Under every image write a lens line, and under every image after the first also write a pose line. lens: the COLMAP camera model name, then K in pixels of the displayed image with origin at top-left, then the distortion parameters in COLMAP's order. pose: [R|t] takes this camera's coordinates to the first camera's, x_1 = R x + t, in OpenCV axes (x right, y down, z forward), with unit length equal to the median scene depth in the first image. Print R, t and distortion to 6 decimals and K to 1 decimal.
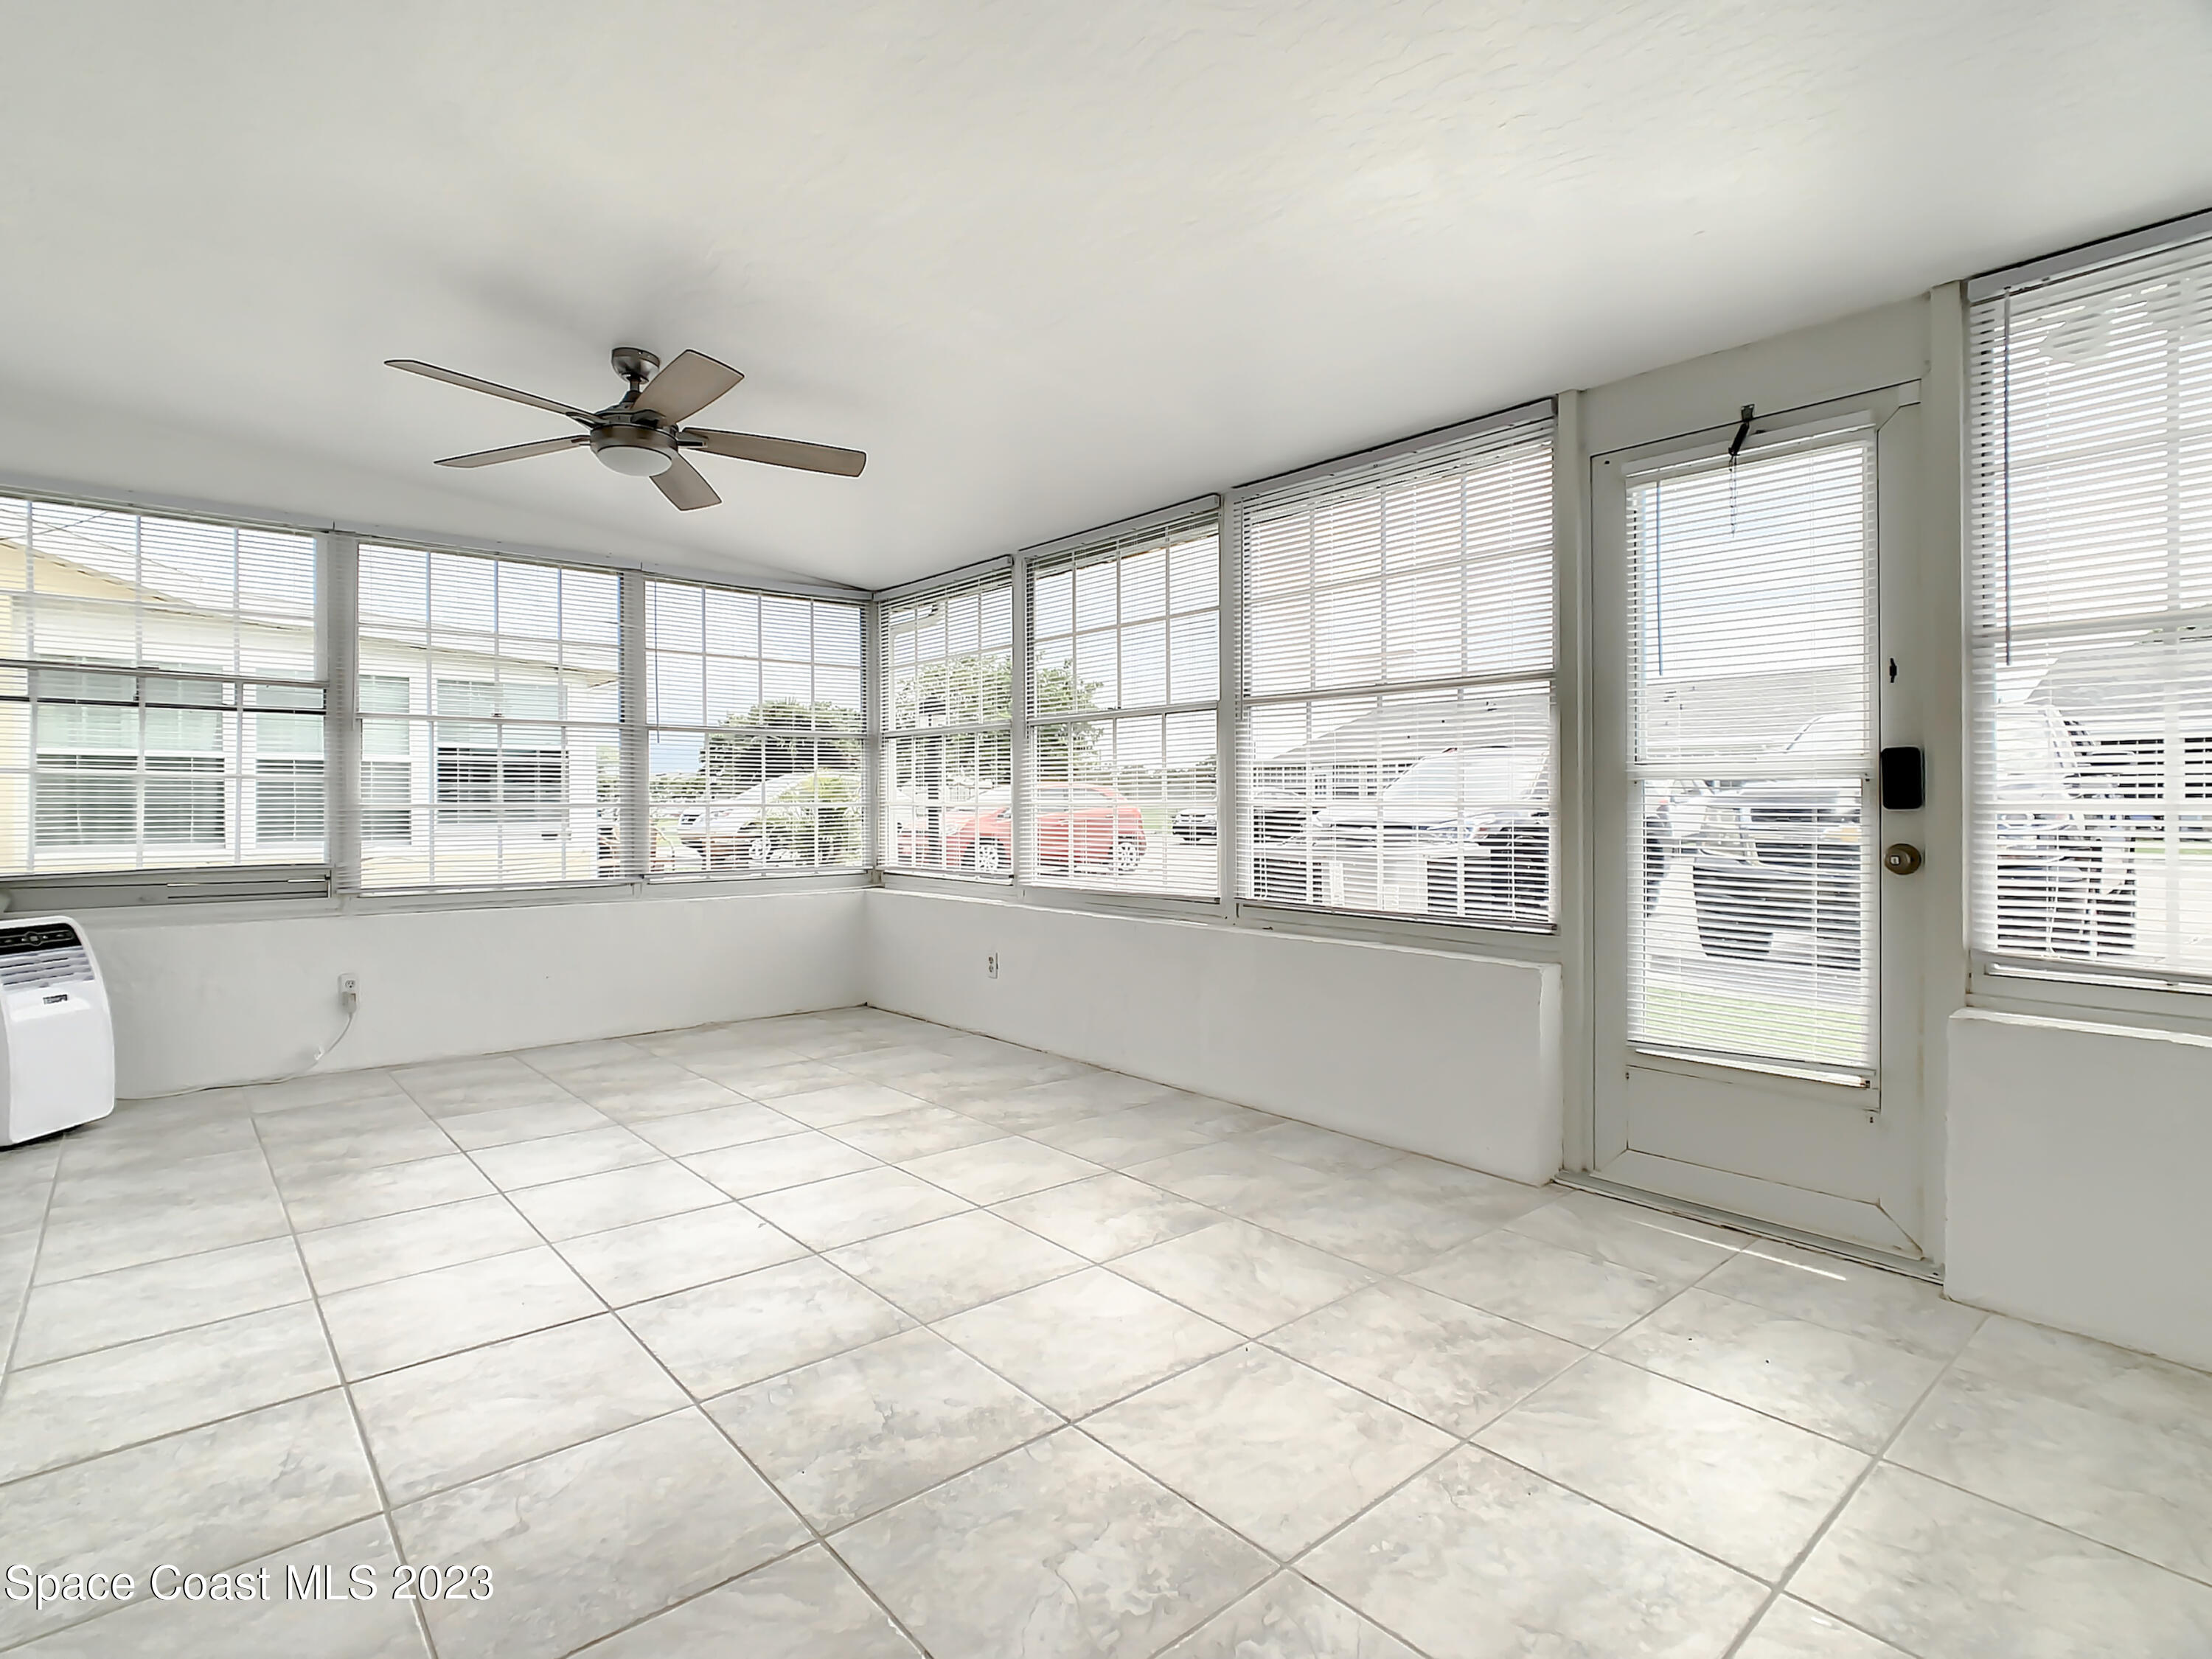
lens RADIAL K [[1138.4, 0, 1091.8], [0, 1138.4, 796.7], [0, 0, 1]] dist [-0.003016, -0.001027]
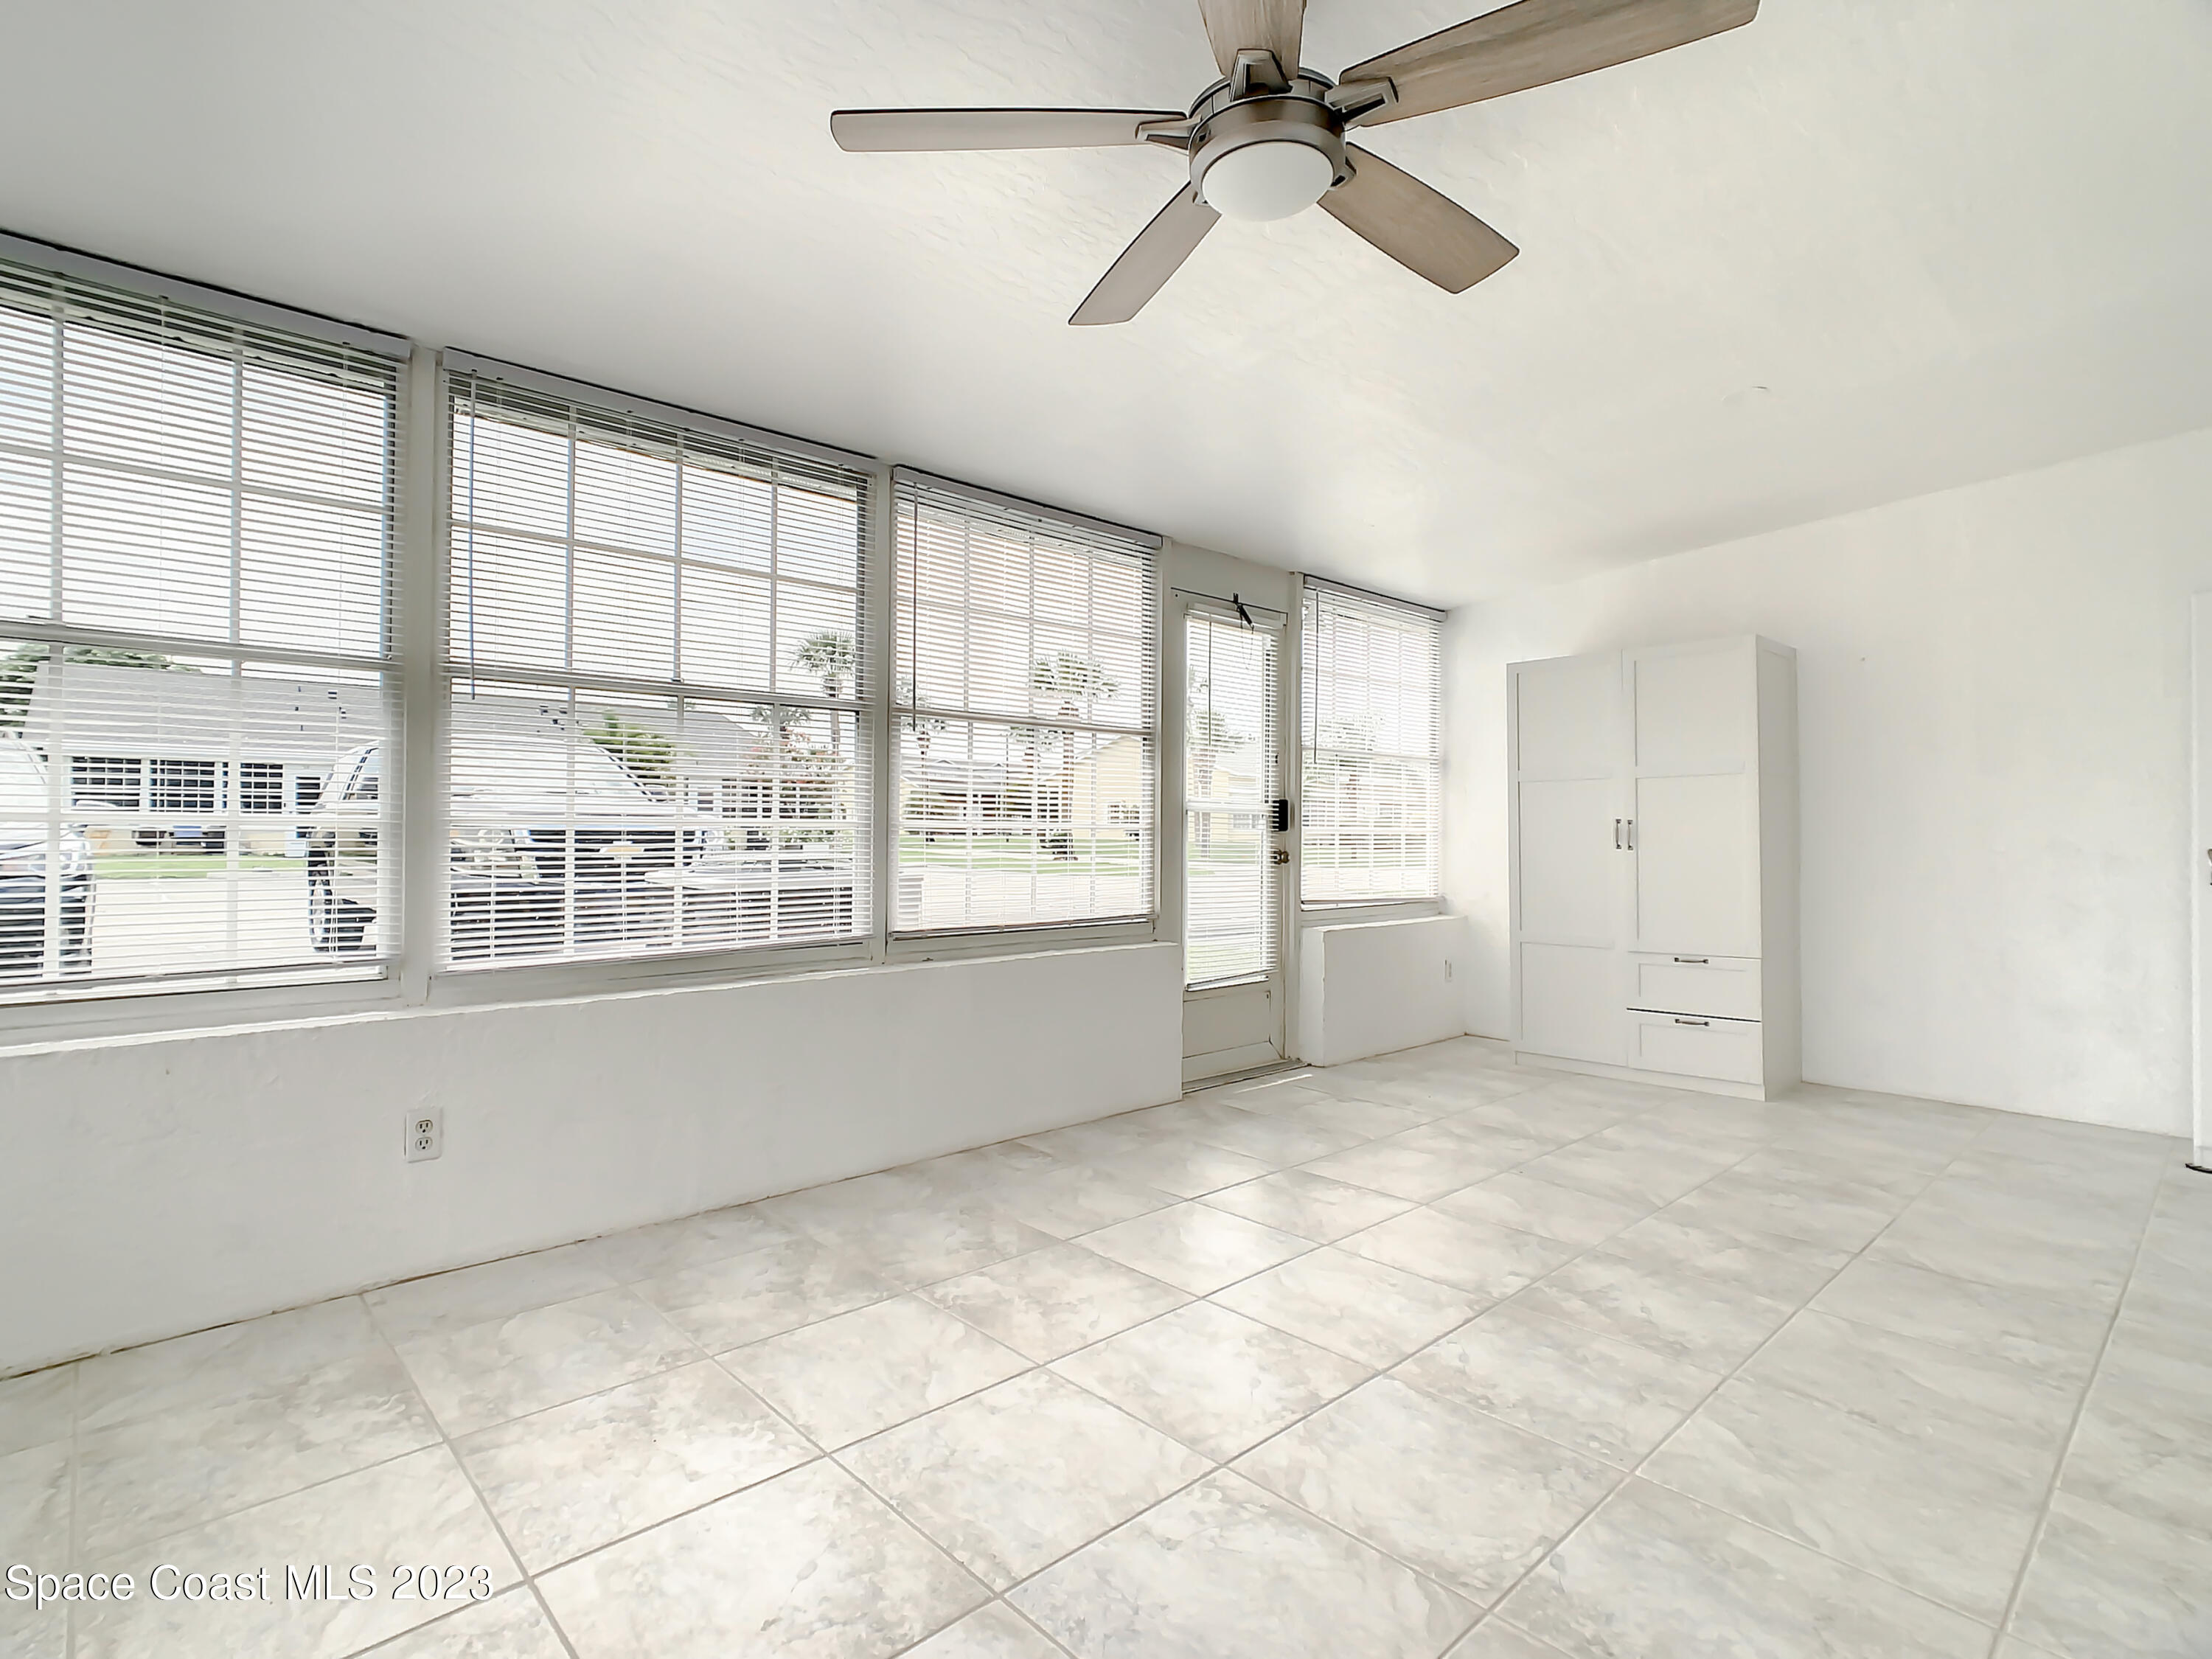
lens RADIAL K [[1101.5, 0, 1110.1], [0, 1101.5, 806.4], [0, 0, 1]] dist [-0.026188, 0.014672]
pose [[-0.053141, 0.021198, 0.998362, -0.818831], [-0.015556, 0.999636, -0.022053, 0.010101], [-0.998466, -0.016702, -0.052792, 0.989696]]
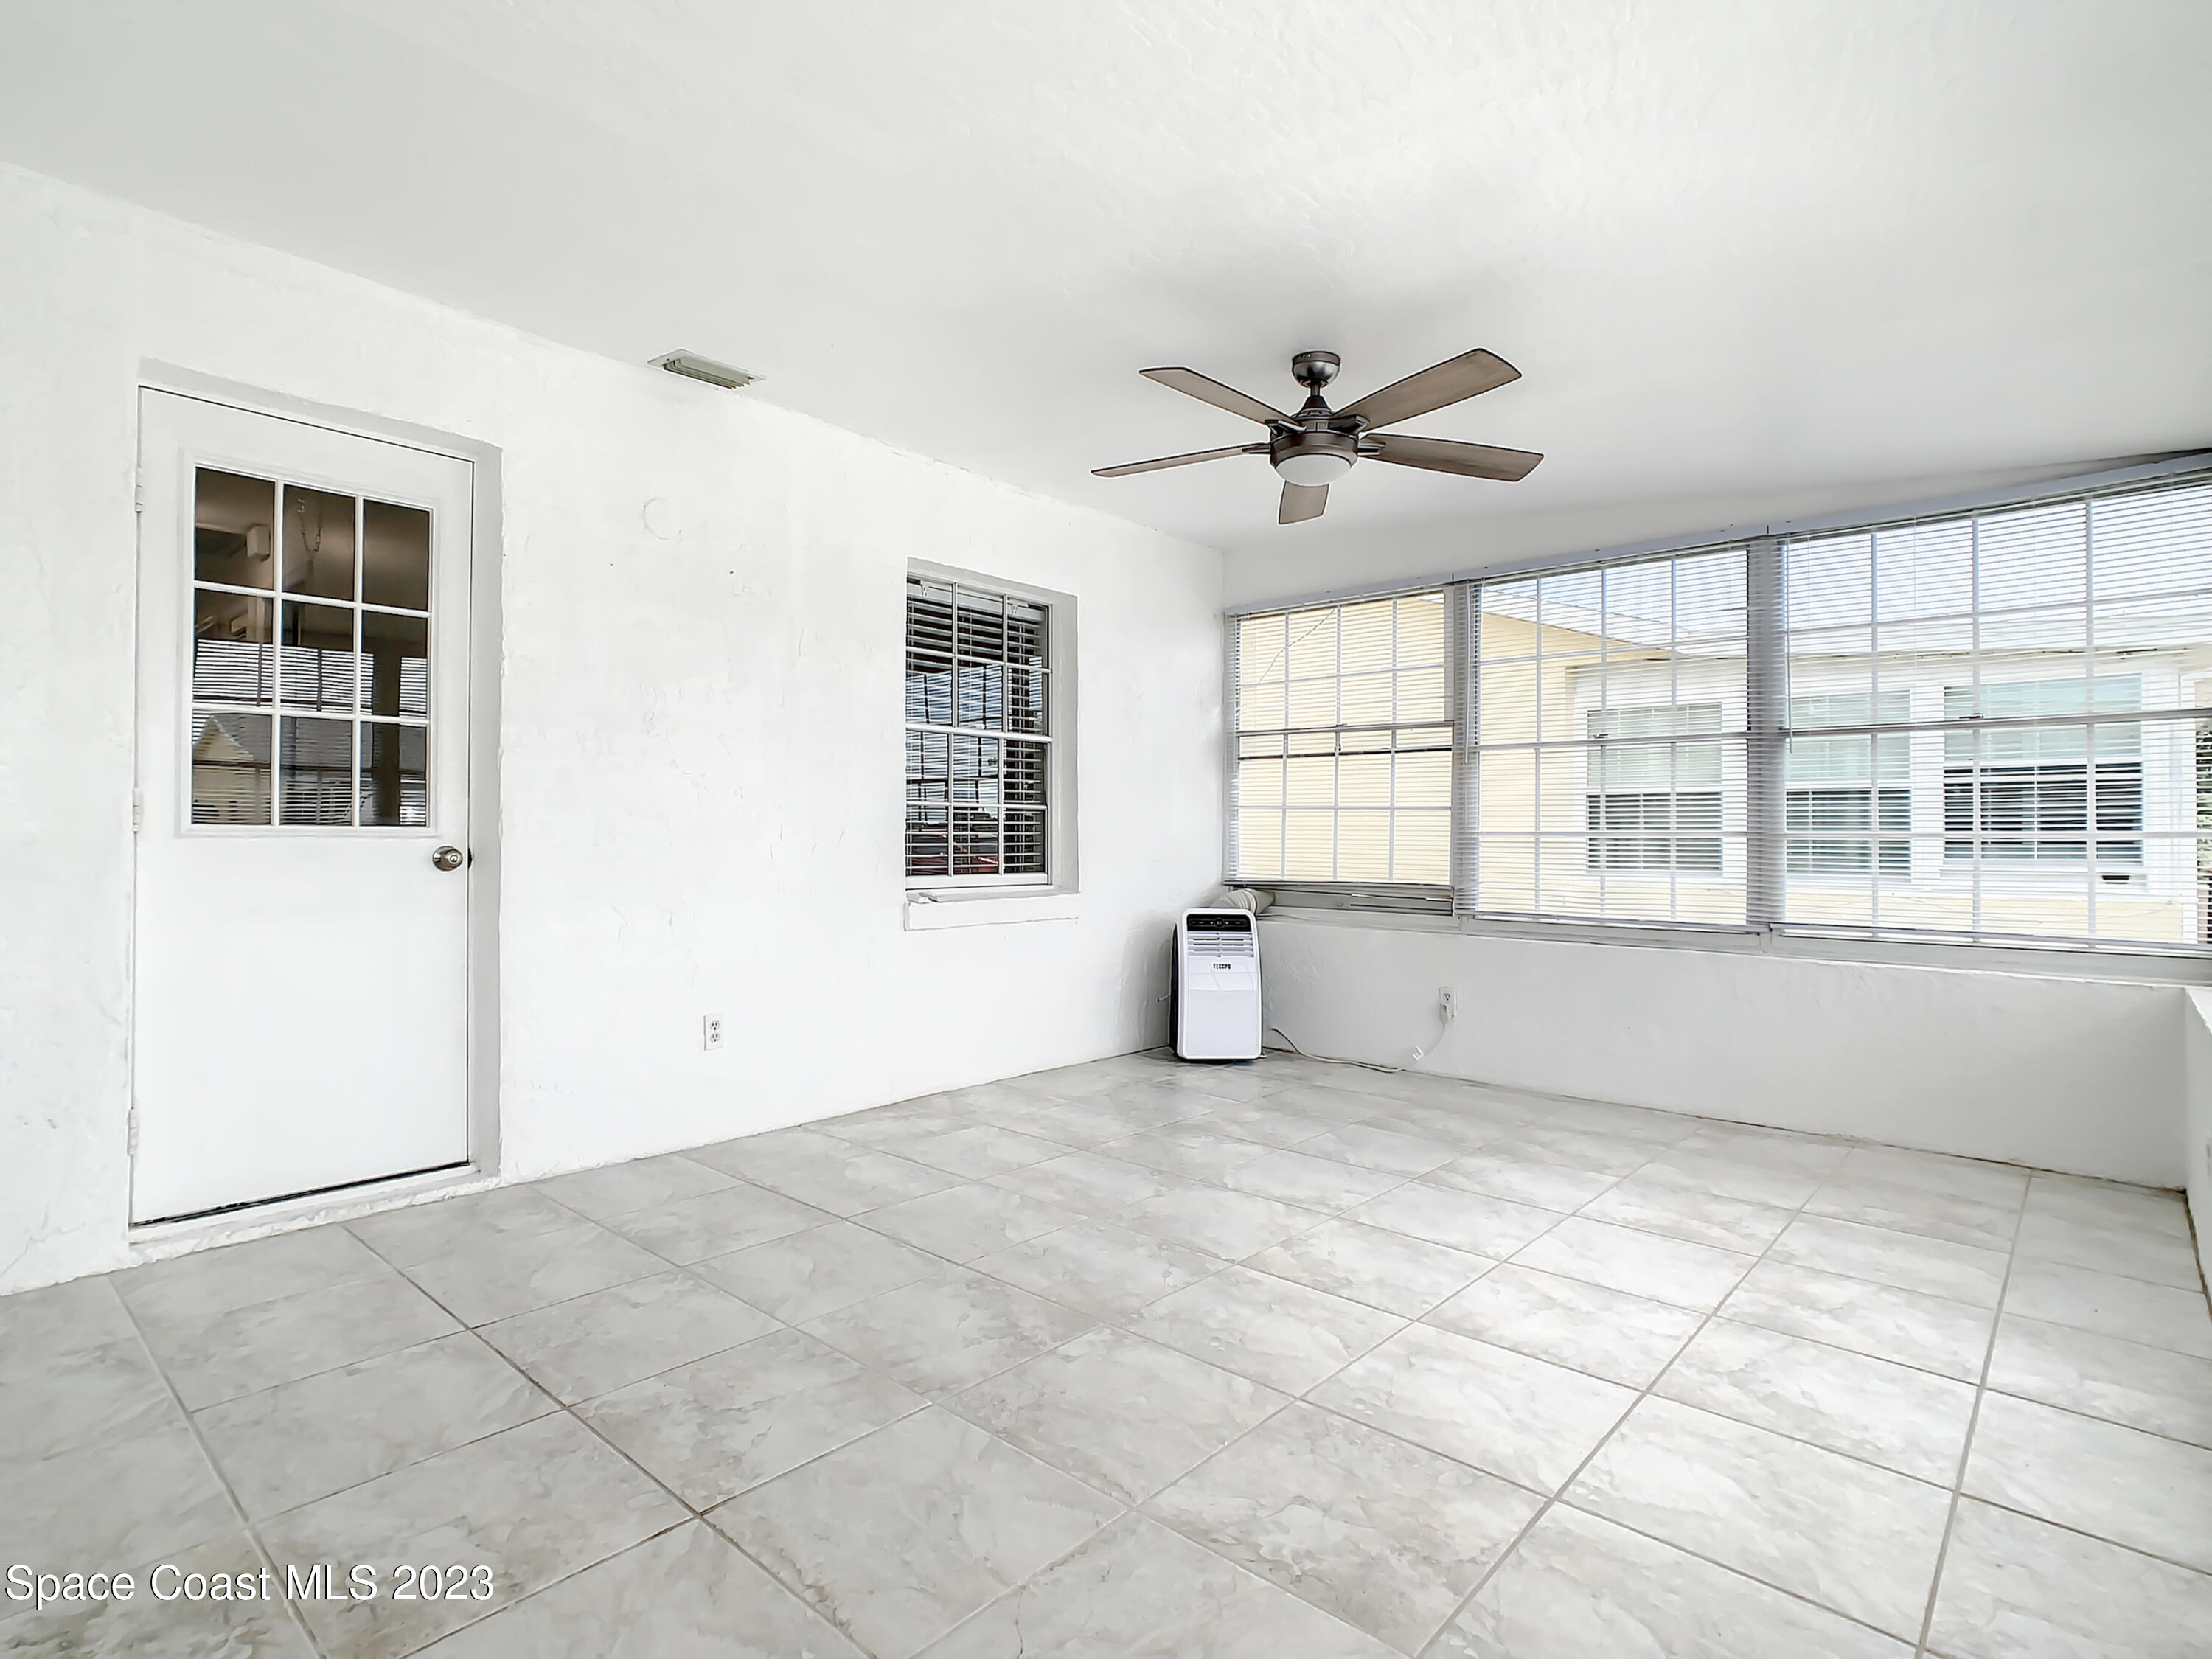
lens RADIAL K [[1143.2, 0, 1067.2], [0, 1143.2, 824.2], [0, 0, 1]] dist [-0.006925, -0.000565]
pose [[0.111240, -0.004732, -0.993782, 0.474442], [0.000316, 0.999989, -0.004726, 0.005988], [0.993794, 0.000211, 0.111240, 0.622278]]
